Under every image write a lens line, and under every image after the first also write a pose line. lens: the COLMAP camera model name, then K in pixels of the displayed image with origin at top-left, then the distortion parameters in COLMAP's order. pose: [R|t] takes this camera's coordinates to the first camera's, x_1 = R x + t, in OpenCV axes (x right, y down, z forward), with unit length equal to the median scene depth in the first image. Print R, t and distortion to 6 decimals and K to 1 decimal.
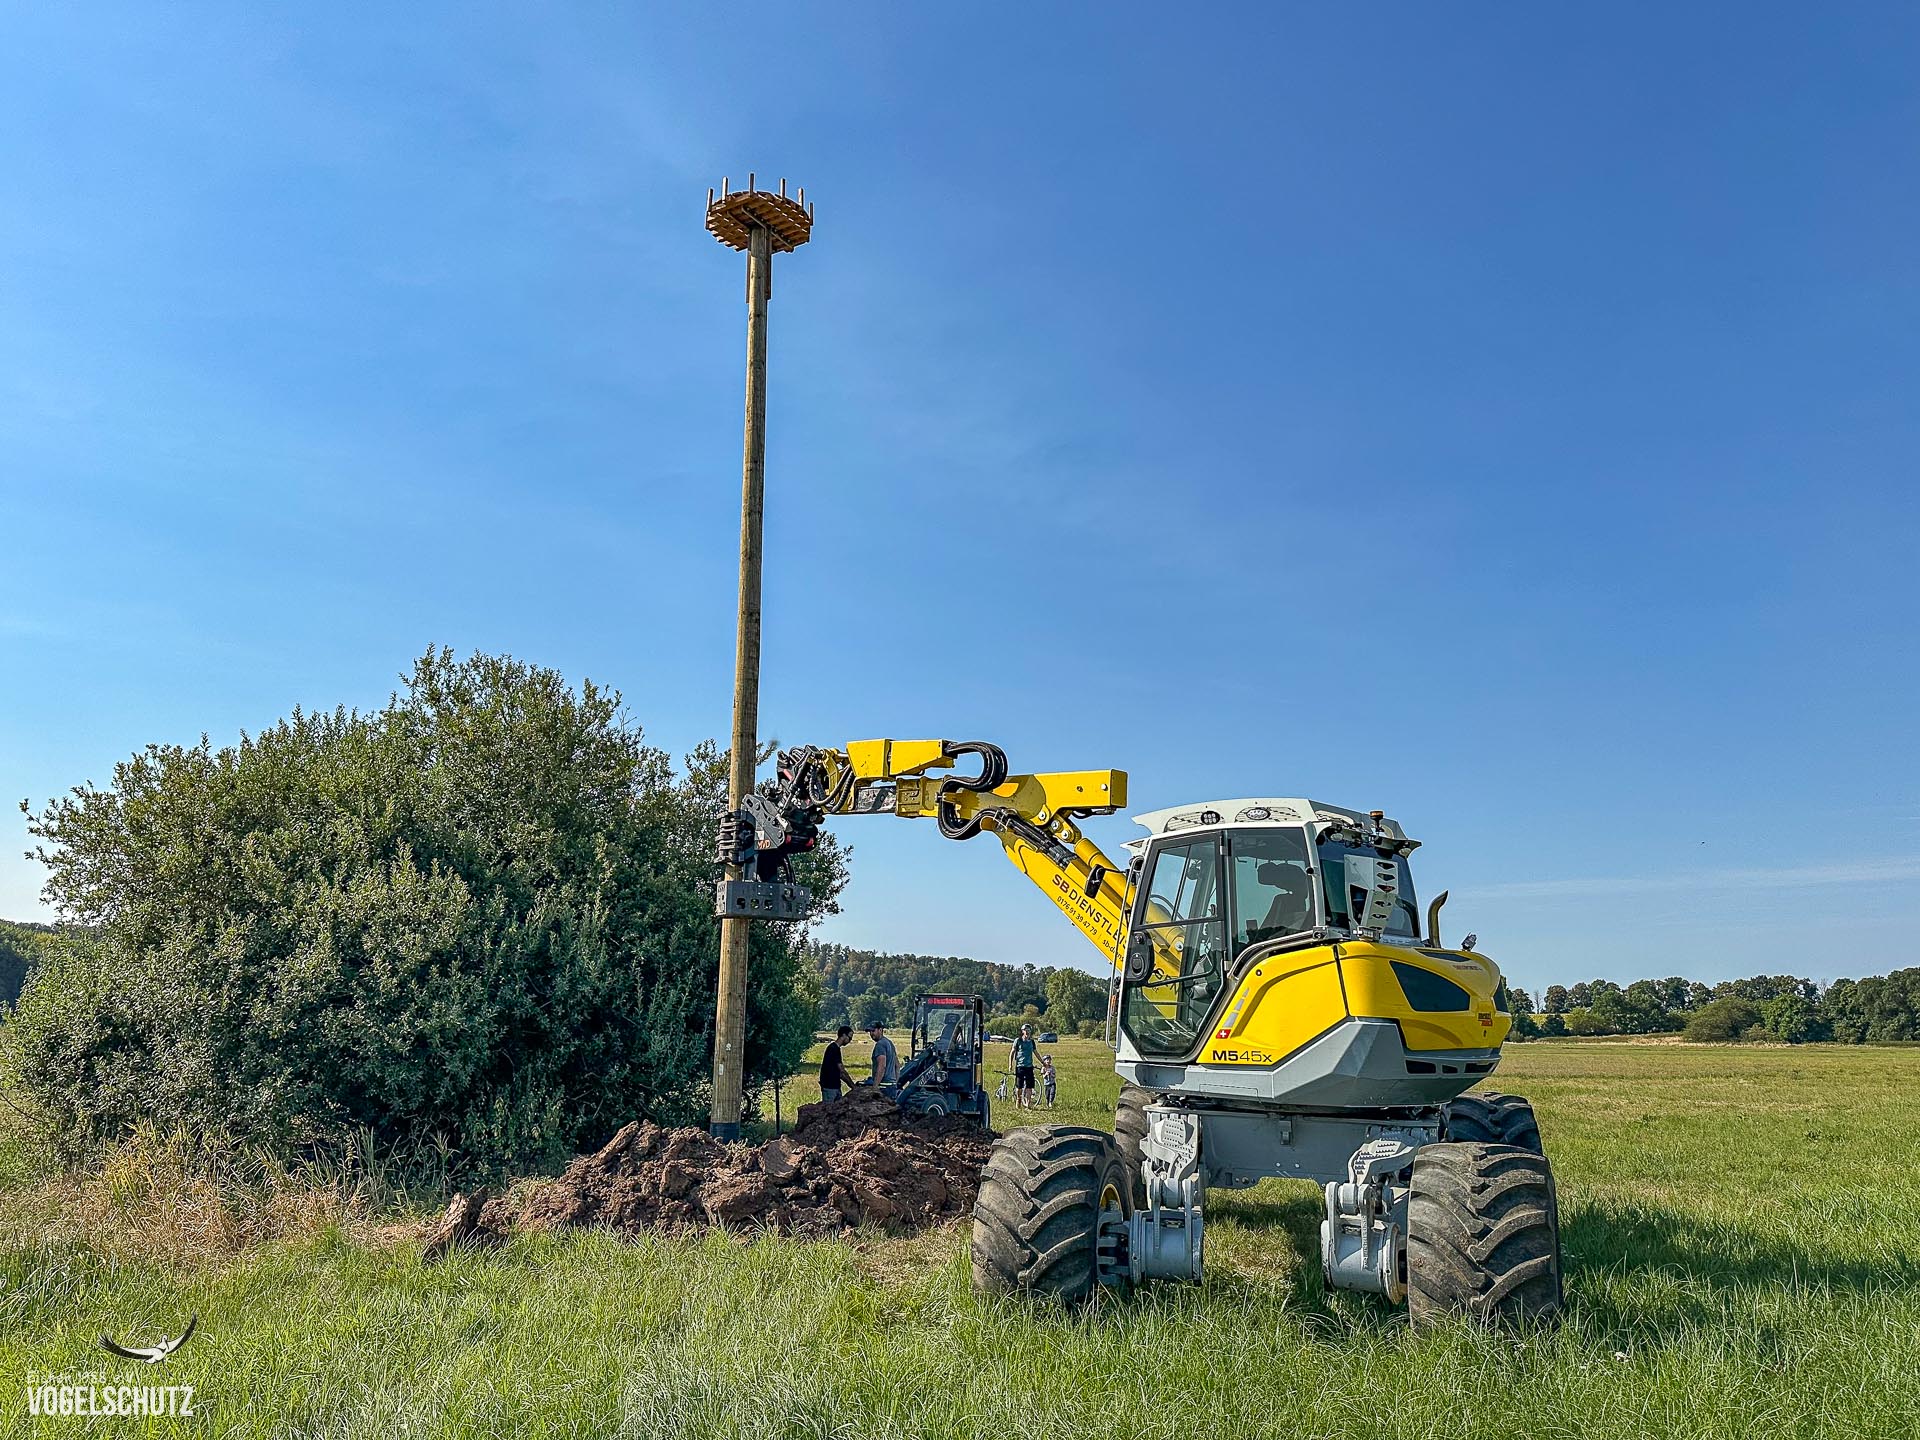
lens RADIAL K [[1370.7, 0, 937.3], [0, 1370.7, 698.0], [0, 0, 1]] dist [0.088674, -0.100411]
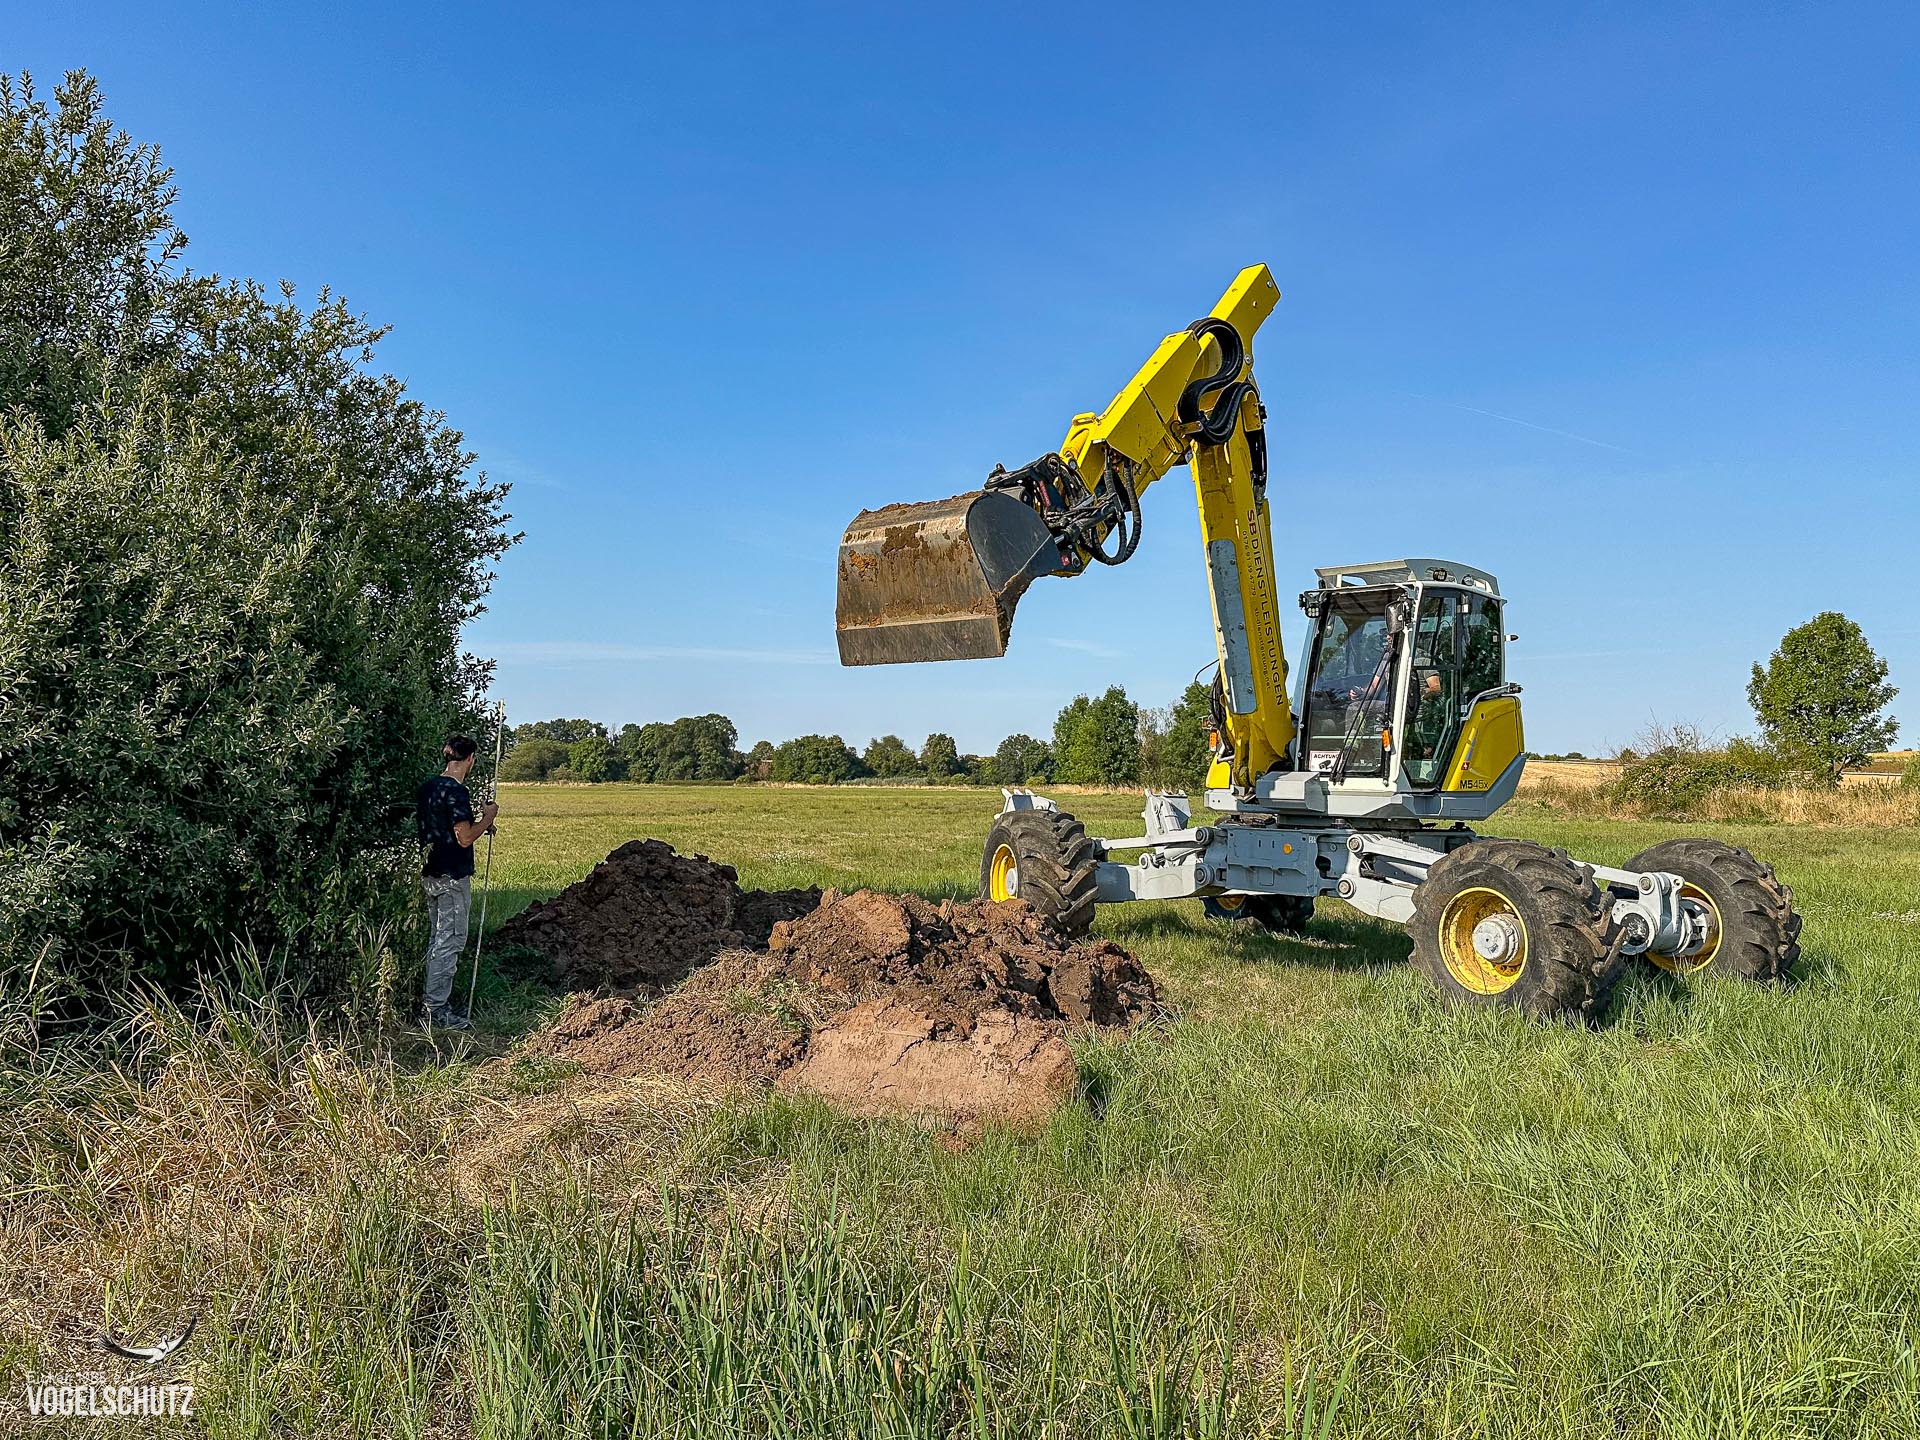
lens RADIAL K [[1507.9, 0, 1041.4], [0, 1507.9, 704.1], [0, 0, 1]] dist [0.128420, -0.216921]
pose [[0.666068, 0.040176, 0.744808, -0.600585], [-0.180960, 0.977420, 0.109107, 0.106564], [-0.723606, -0.207453, 0.658299, 0.411510]]
